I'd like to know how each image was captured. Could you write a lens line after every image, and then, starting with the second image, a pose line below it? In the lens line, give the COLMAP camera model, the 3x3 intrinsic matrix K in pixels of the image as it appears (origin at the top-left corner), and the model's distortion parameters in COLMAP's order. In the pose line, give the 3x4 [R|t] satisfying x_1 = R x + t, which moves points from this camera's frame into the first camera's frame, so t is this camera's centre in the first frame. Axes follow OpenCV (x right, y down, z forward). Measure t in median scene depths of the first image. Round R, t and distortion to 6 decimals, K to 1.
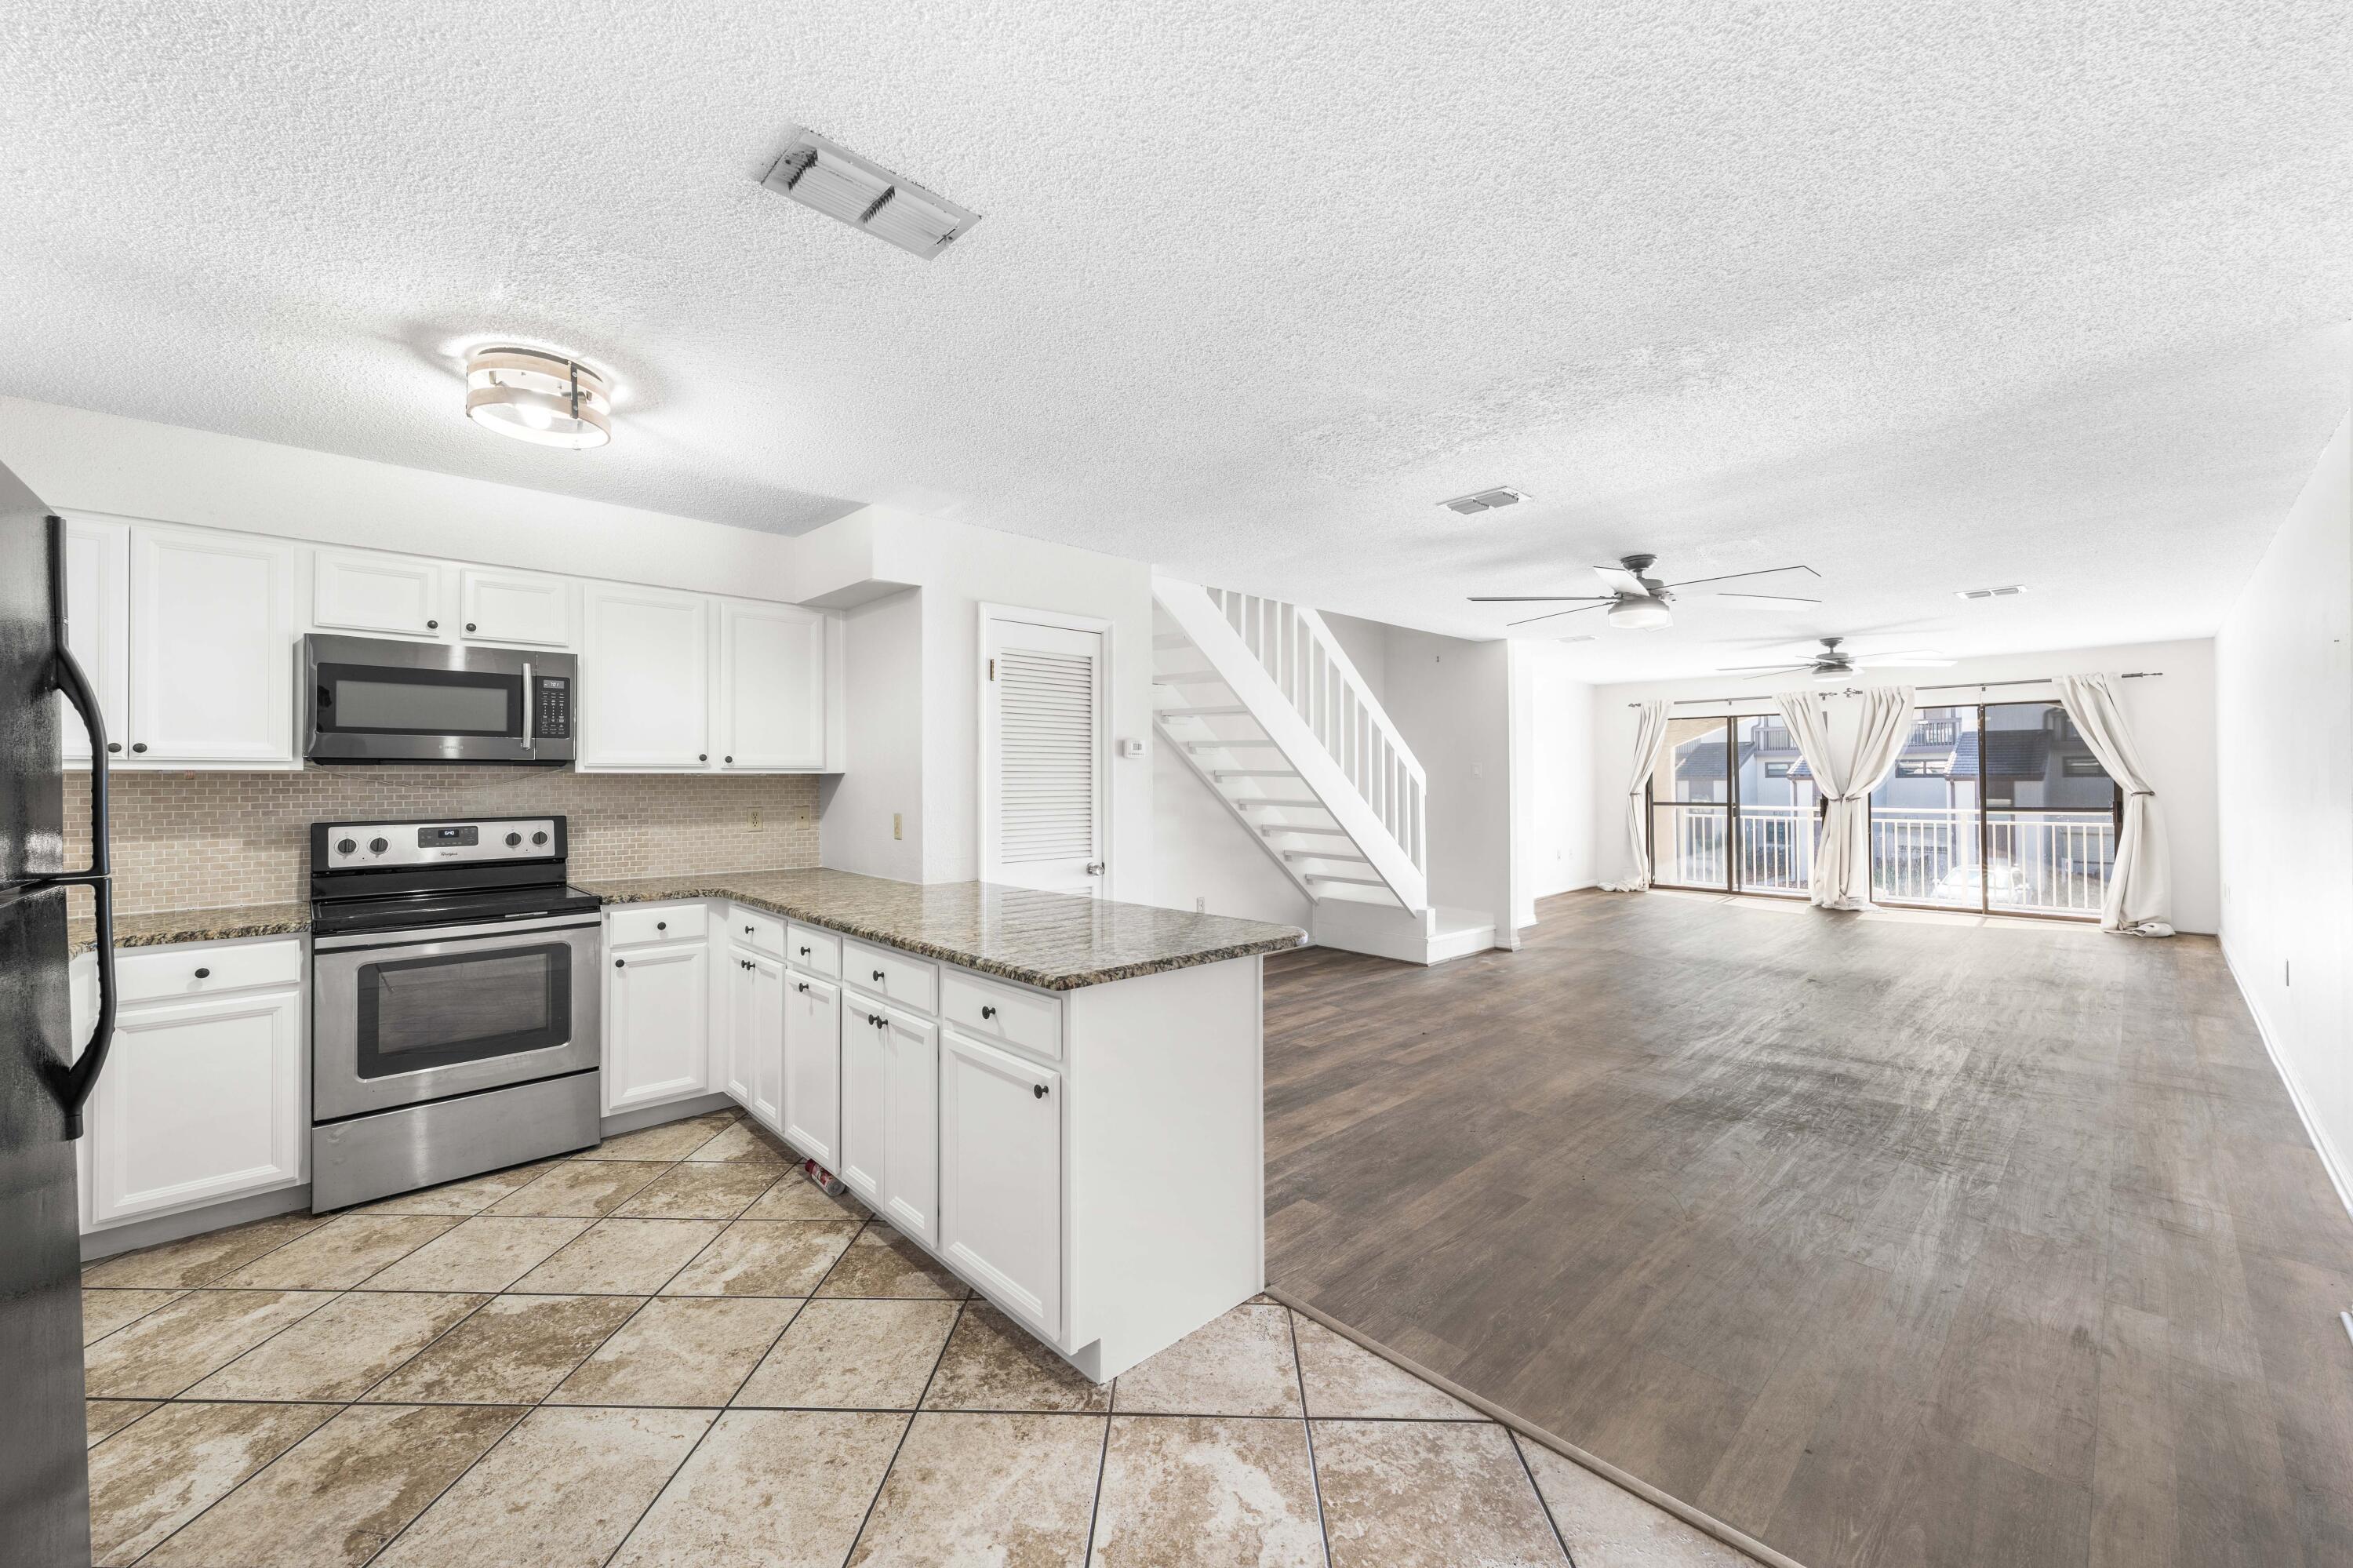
lens RADIAL K [[909.8, 0, 1176.3], [0, 909.8, 771.1], [0, 0, 1]] dist [-0.002605, 0.000127]
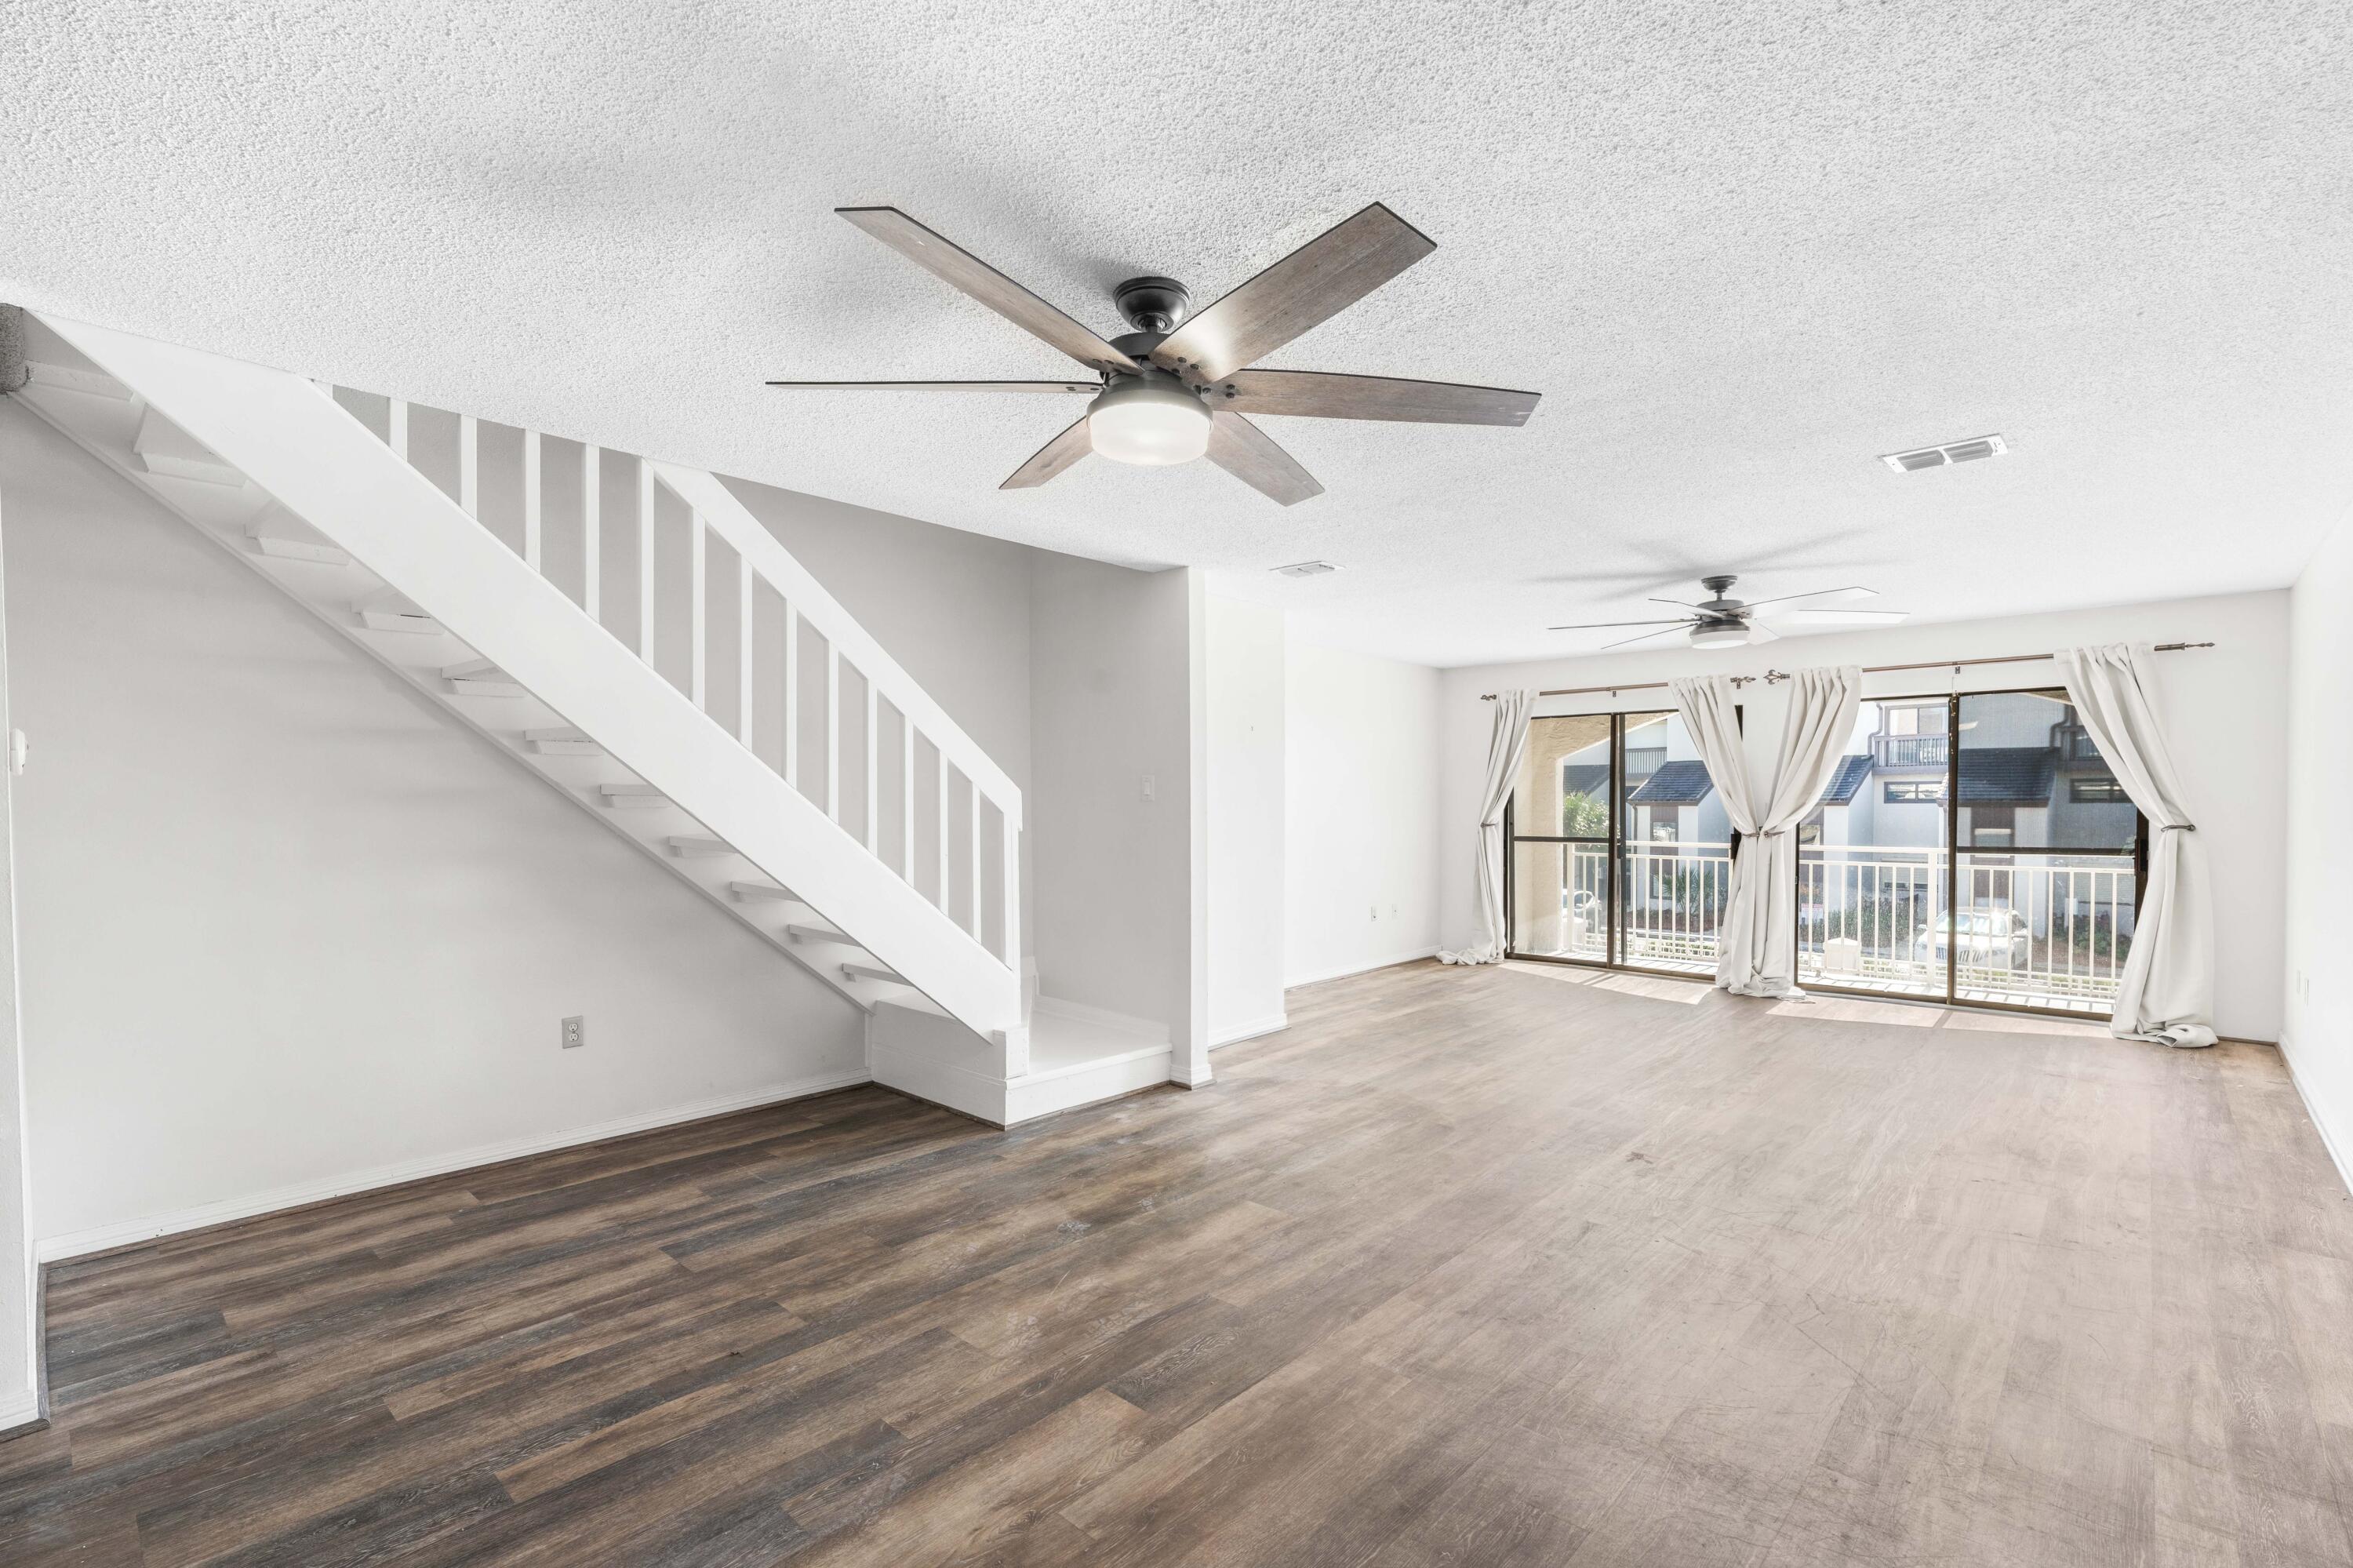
lens RADIAL K [[1060.7, 0, 1170.8], [0, 1060.7, 828.3], [0, 0, 1]] dist [0.000276, -0.000239]
pose [[0.997535, 0.001087, 0.070158, 0.502296], [-0.003415, 0.999447, 0.033067, 0.004386], [-0.070084, -0.033225, 0.996988, 0.505013]]
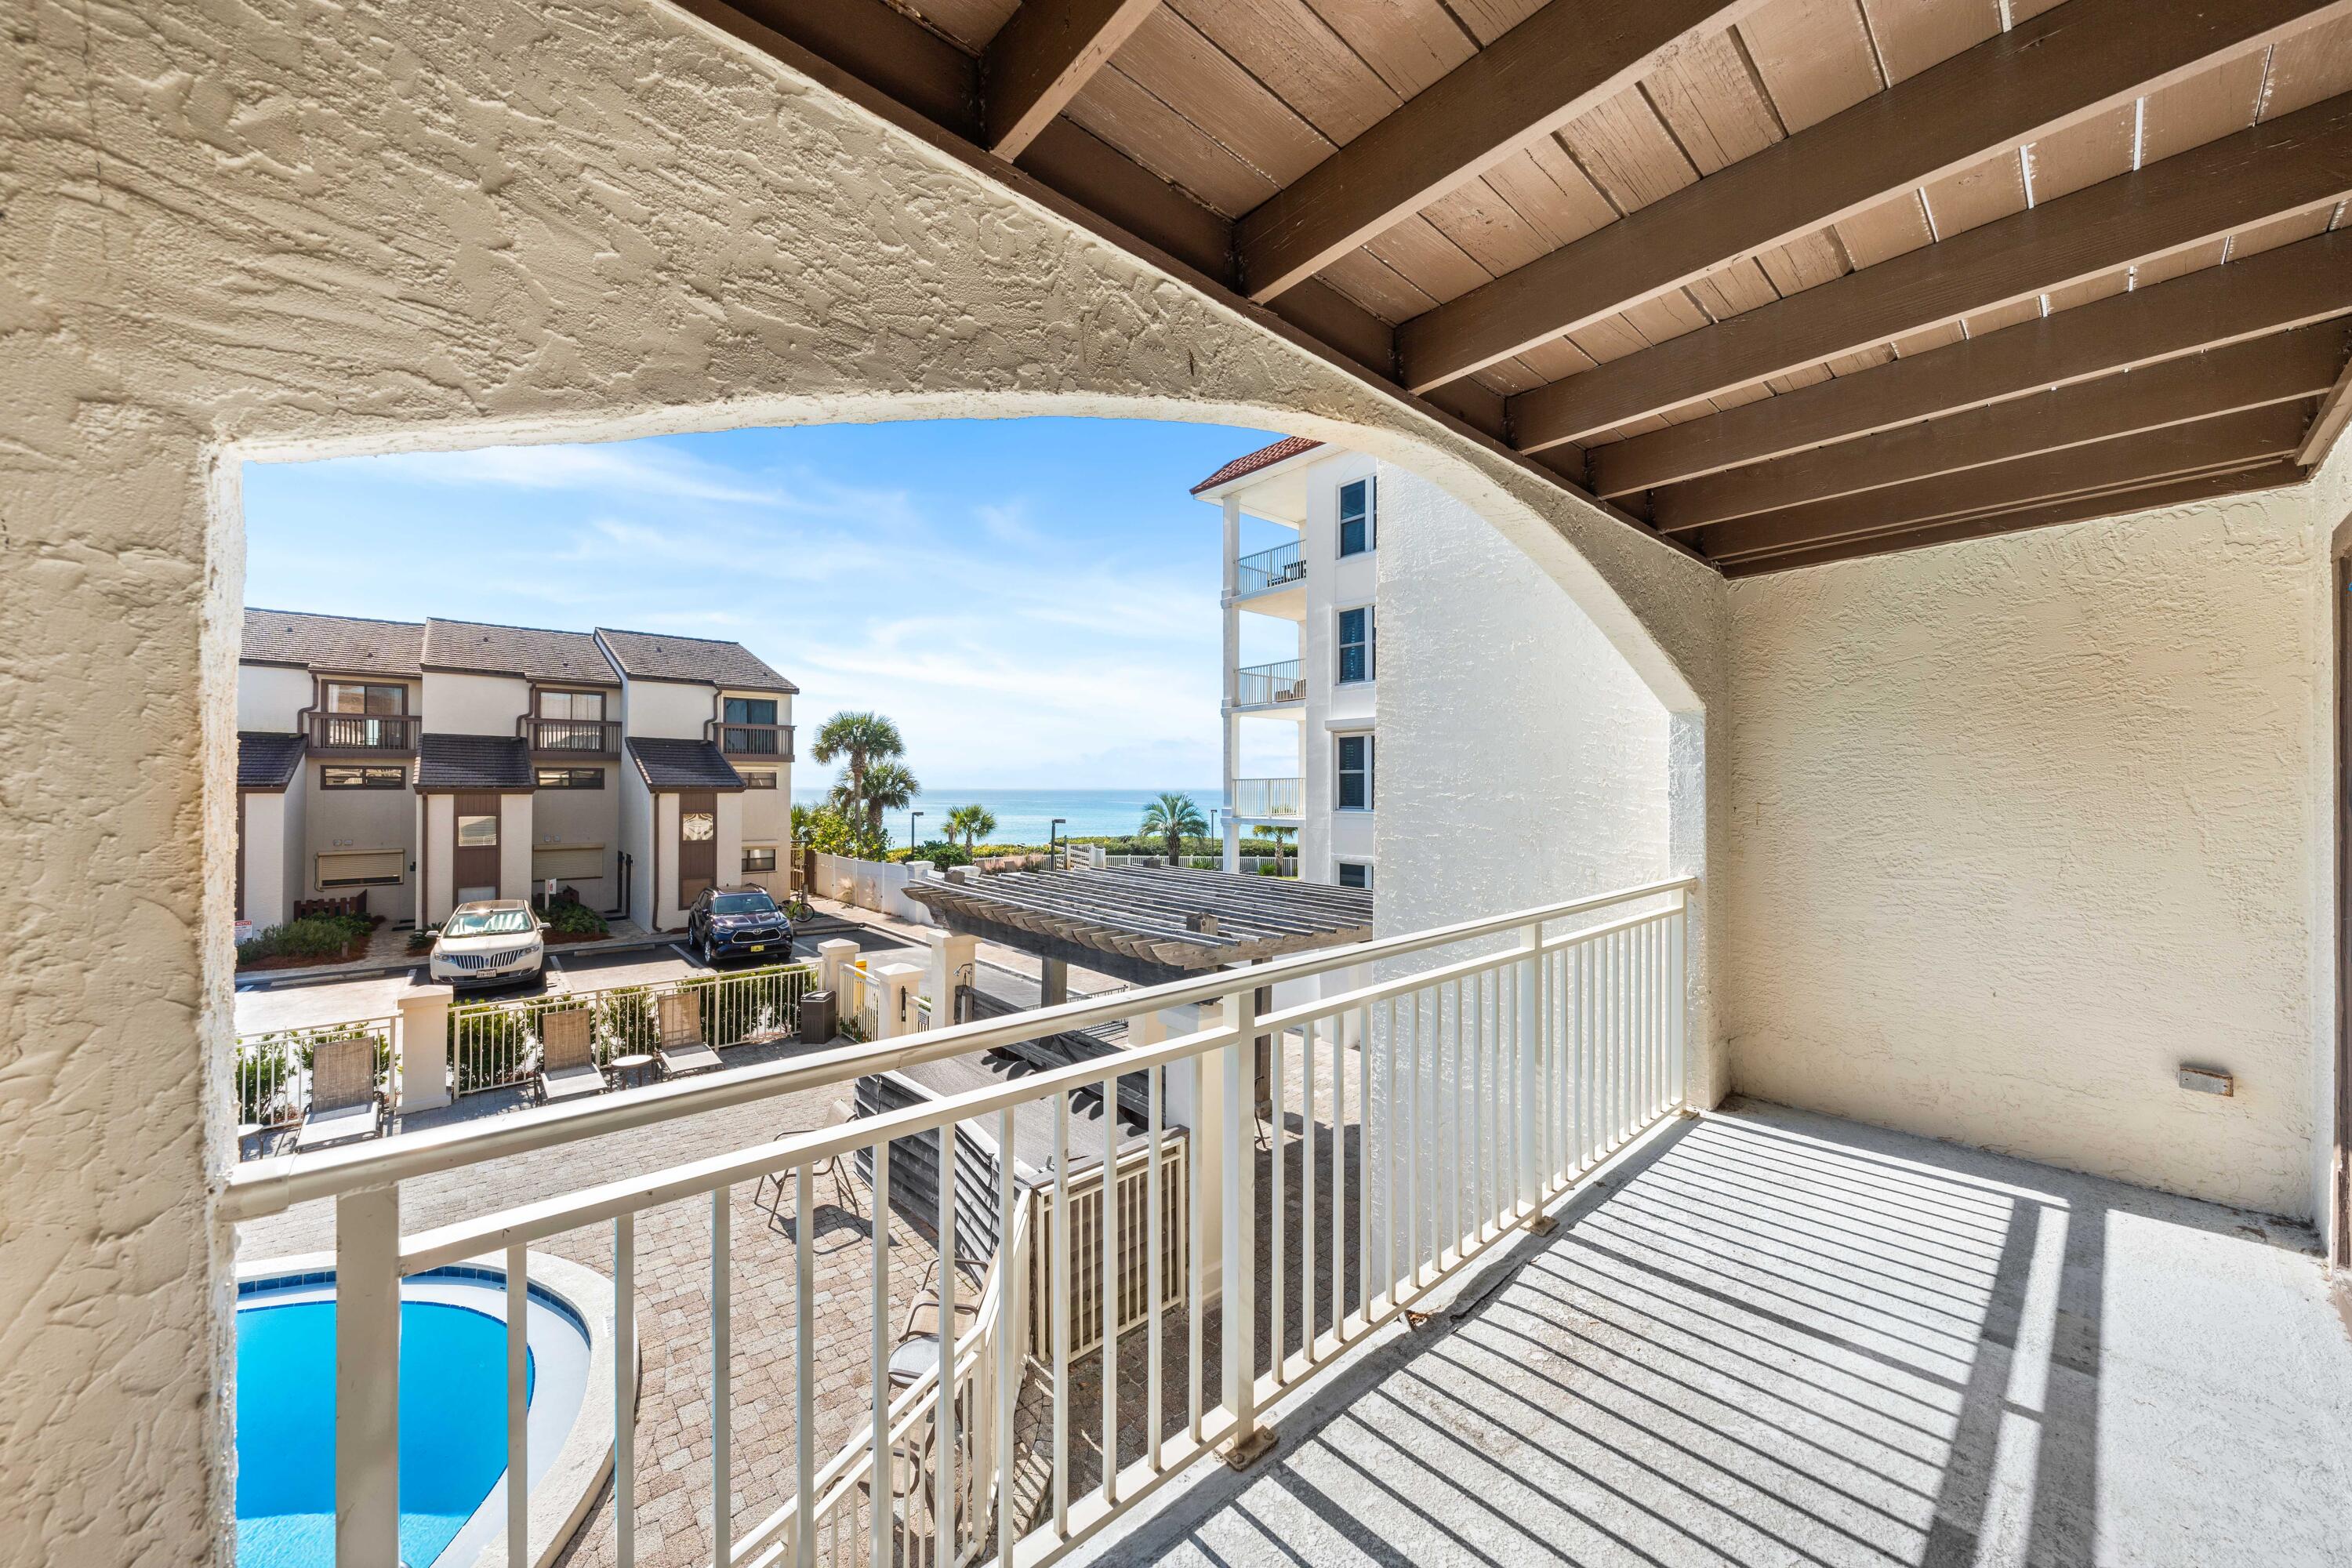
lens RADIAL K [[829.9, 0, 1179.7], [0, 829.9, 781.1], [0, 0, 1]] dist [-0.008615, 0.000018]
pose [[0.026283, 0.012811, 0.999572, 1.351342], [-0.010938, 0.999862, -0.012527, 0.006728], [-0.999595, -0.010604, 0.026420, 2.573707]]
